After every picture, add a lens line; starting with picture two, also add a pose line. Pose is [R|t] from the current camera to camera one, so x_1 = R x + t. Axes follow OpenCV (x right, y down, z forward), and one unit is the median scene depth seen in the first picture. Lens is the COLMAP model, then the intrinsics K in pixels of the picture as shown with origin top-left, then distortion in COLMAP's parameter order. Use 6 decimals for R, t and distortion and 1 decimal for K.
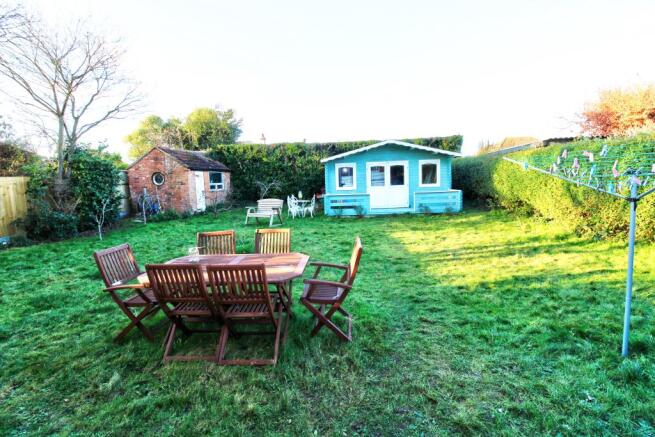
lens RADIAL K [[306.9, 0, 327.2], [0, 306.9, 203.6], [0, 0, 1]] dist [-0.001645, -0.000885]
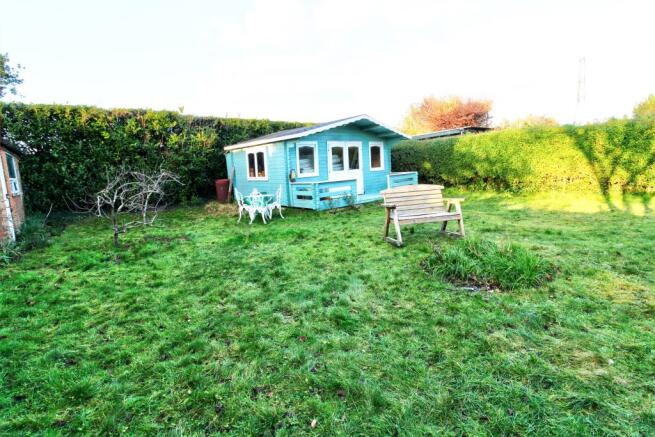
lens RADIAL K [[306.9, 0, 327.2], [0, 306.9, 203.6], [0, 0, 1]] dist [-0.001645, -0.000885]
pose [[0.714927, -0.088782, 0.693540, -0.440369], [0.085682, 0.995554, 0.039120, -0.004287], [-0.693929, 0.031456, 0.719356, 0.427021]]
